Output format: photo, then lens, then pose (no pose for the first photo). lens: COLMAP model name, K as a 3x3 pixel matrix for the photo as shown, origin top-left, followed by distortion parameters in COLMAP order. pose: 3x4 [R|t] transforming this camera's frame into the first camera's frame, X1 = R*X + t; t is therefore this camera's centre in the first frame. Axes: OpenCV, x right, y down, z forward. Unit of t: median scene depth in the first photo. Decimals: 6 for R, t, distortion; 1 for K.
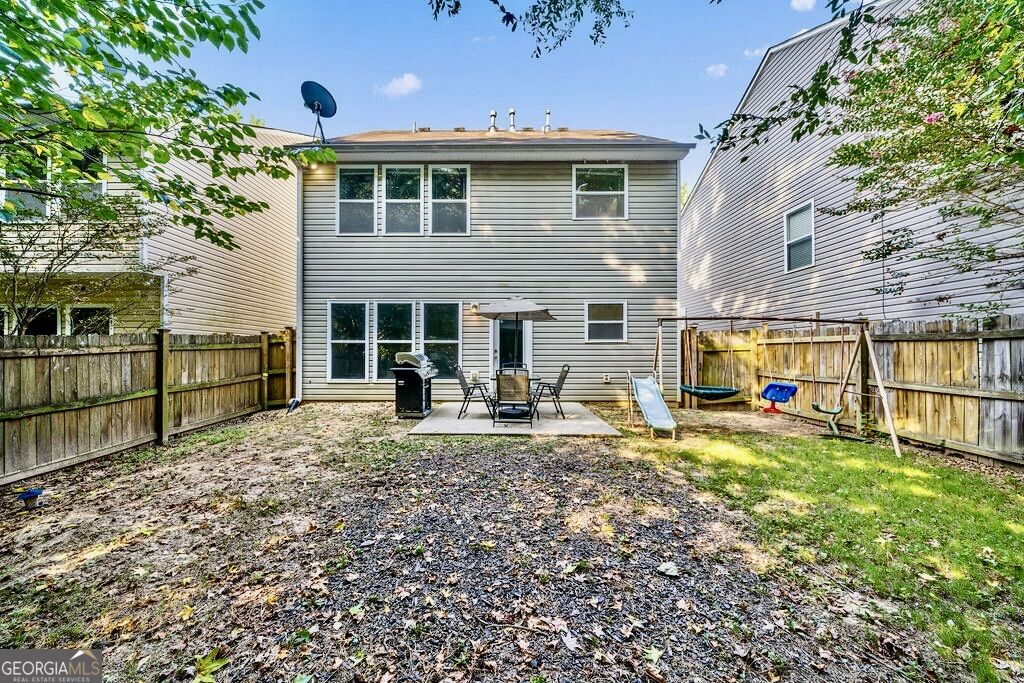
lens RADIAL K [[373.9, 0, 510.7], [0, 373.9, 346.5], [0, 0, 1]] dist [-0.014181, -0.000023]
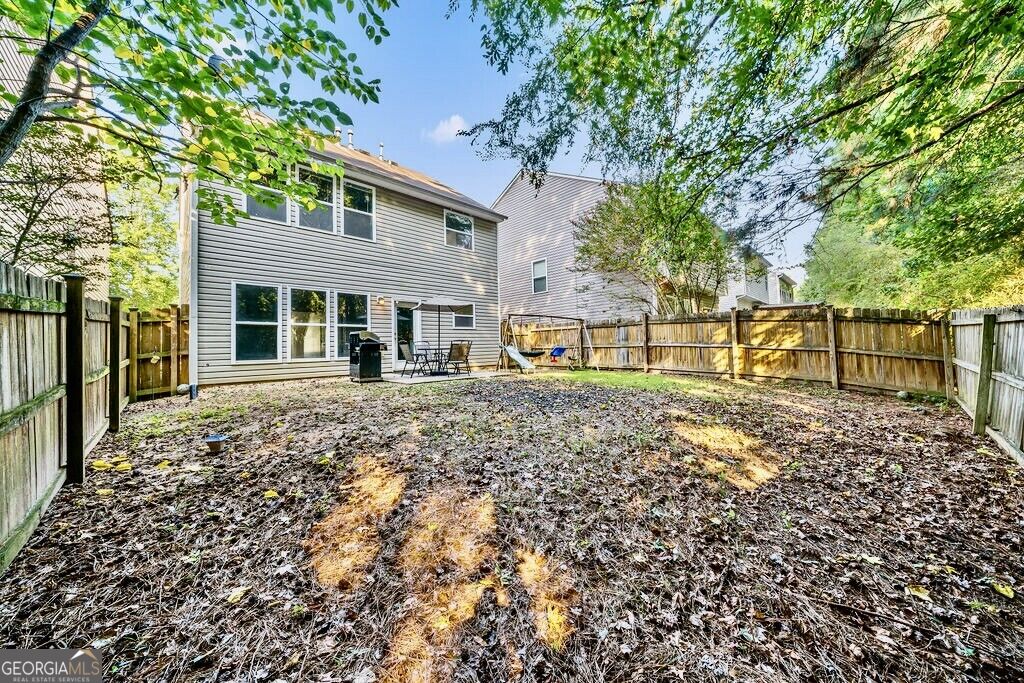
lens RADIAL K [[351.9, 0, 513.9], [0, 351.9, 340.6], [0, 0, 1]] dist [-0.006295, -0.000189]
pose [[0.700344, -0.002868, 0.713800, -0.632511], [0.015126, 0.999827, -0.010823, 0.055800], [-0.713645, 0.018377, 0.700266, -0.168120]]
